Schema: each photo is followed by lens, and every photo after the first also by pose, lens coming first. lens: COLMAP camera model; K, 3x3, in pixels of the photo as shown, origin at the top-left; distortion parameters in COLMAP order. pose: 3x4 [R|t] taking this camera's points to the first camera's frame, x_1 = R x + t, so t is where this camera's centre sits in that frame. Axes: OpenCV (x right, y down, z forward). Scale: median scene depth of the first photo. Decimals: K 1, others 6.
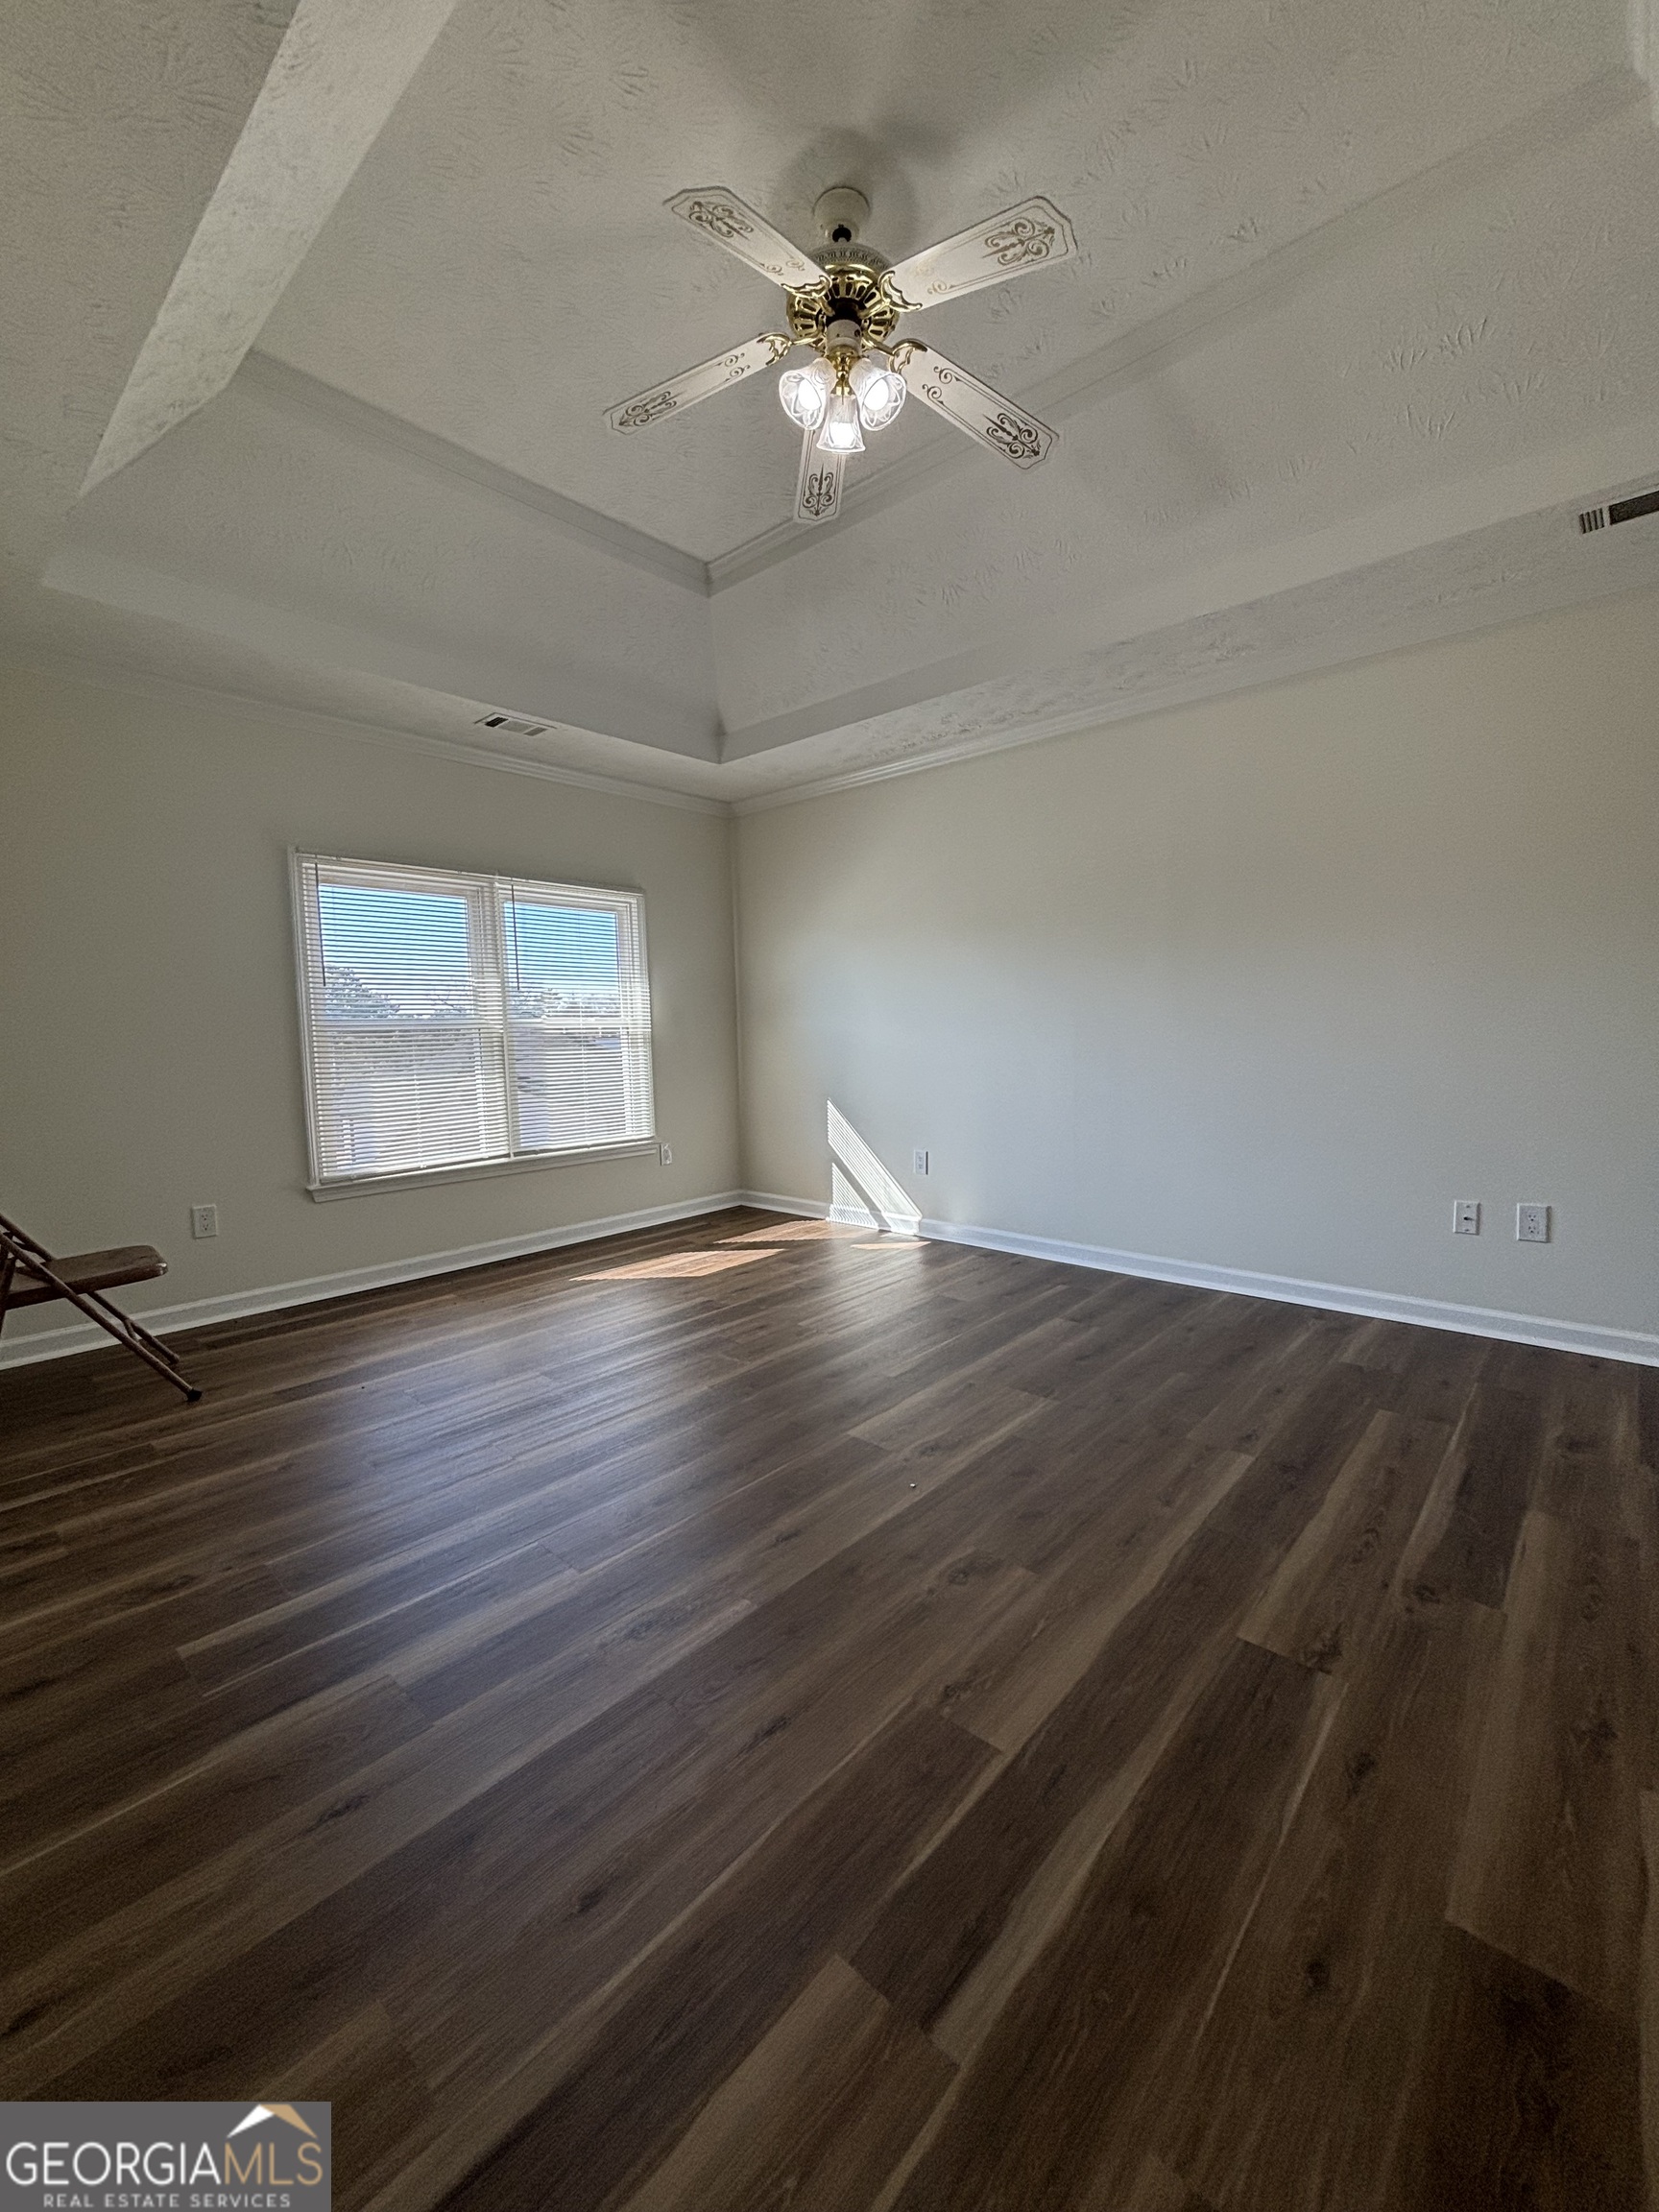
lens RADIAL K [[887.9, 0, 832.1], [0, 887.9, 1101.5], [0, 0, 1]] dist [-0.000339, 0.000331]
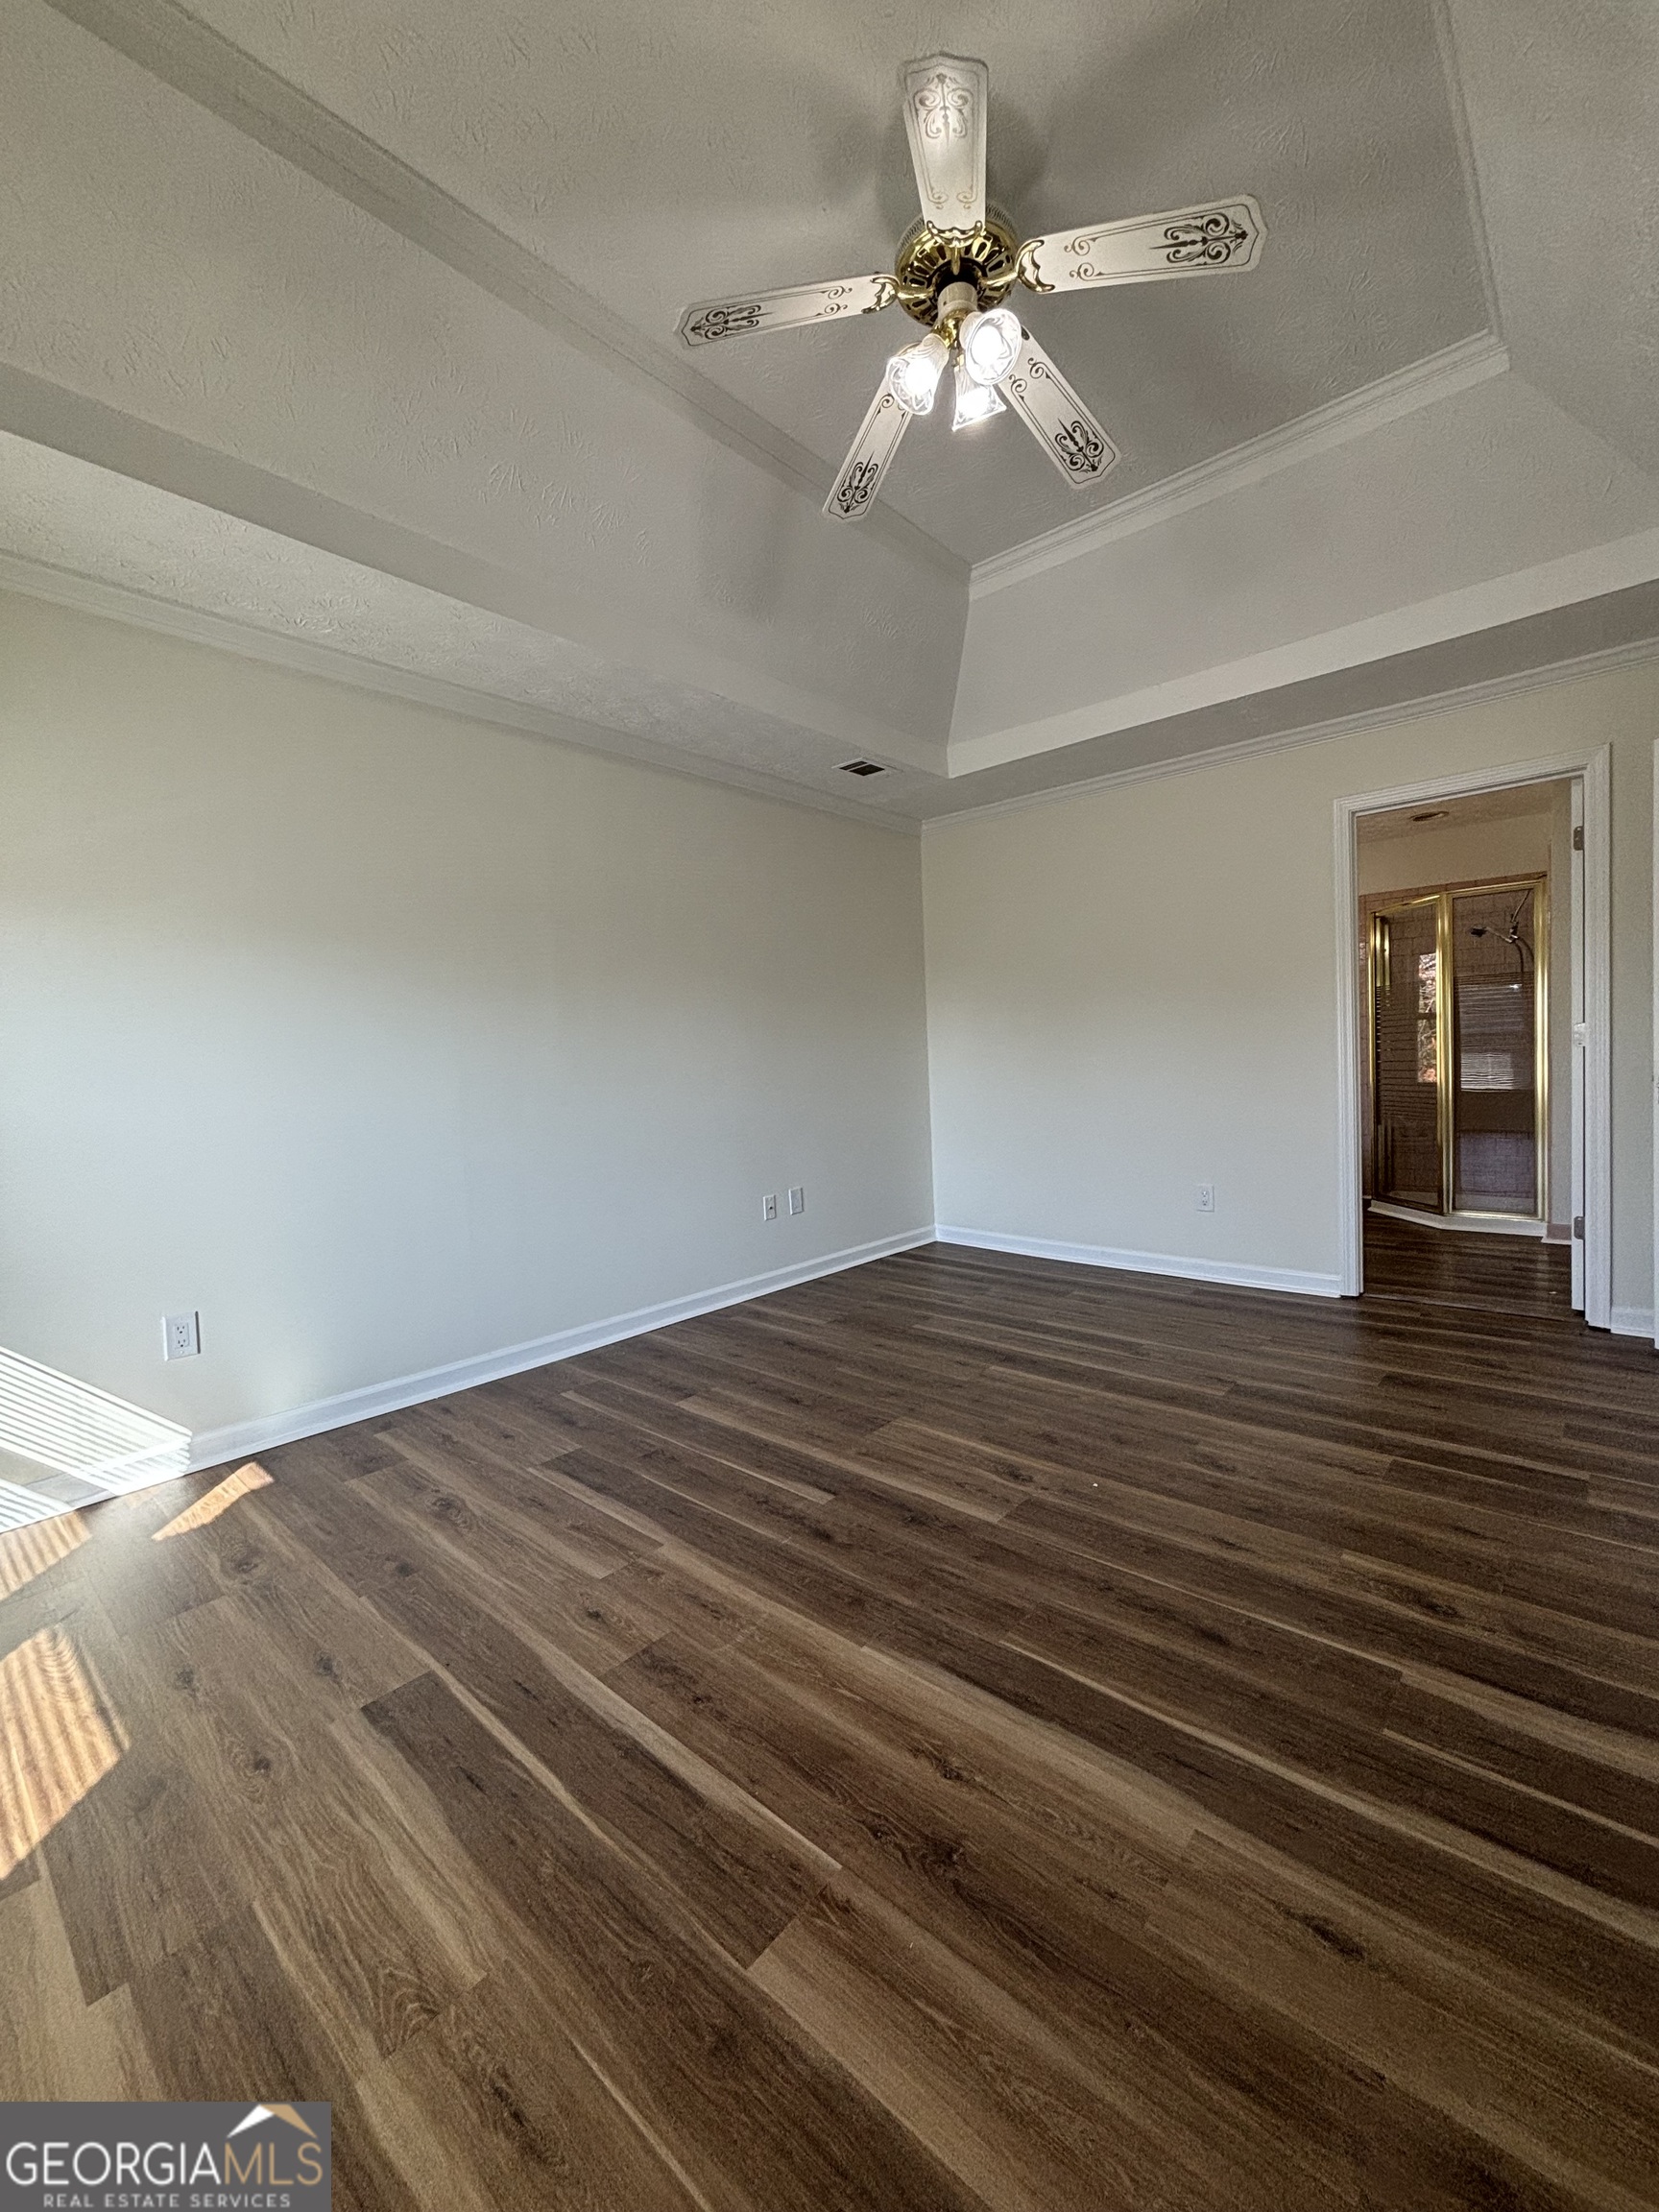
lens RADIAL K [[887.9, 0, 832.1], [0, 887.9, 1101.5], [0, 0, 1]] dist [-0.000339, 0.000331]
pose [[0.001740, -0.034840, 0.999391, -0.522070], [0.122336, 0.991894, 0.034365, -0.054211], [-0.992487, 0.122202, 0.005988, 0.681767]]
